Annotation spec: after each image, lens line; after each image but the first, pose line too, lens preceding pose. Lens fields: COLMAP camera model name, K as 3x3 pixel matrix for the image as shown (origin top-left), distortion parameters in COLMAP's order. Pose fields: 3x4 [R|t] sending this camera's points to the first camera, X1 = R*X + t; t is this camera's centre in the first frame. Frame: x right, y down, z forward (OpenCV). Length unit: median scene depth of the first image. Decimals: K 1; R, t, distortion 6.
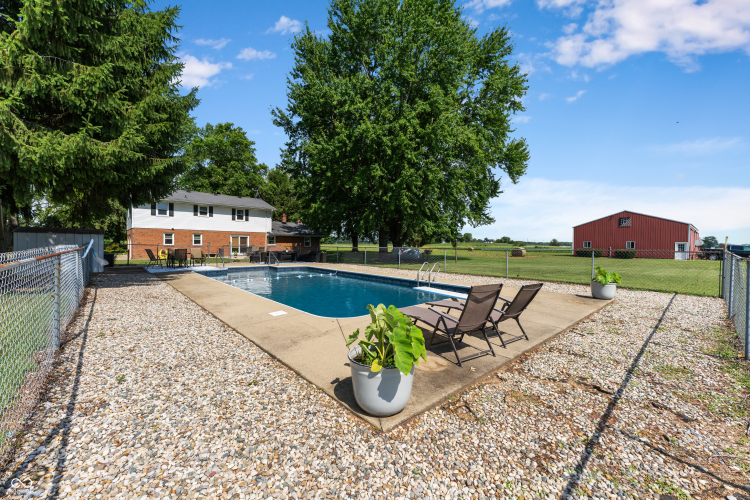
lens RADIAL K [[295.3, 0, 369.8], [0, 295.3, 247.8], [0, 0, 1]] dist [-0.000713, -0.000200]
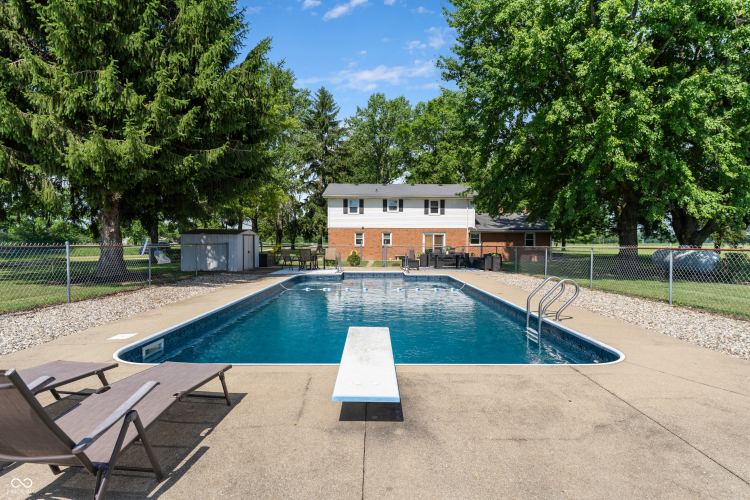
lens RADIAL K [[390.5, 0, 377.6], [0, 390.5, 248.8], [0, 0, 1]] dist [0.001170, -0.000085]
pose [[0.763219, 0.001242, -0.646139, 0.121401], [-0.002662, 0.999996, -0.001223, 0.001732], [0.646134, 0.002654, 0.763219, 0.107156]]
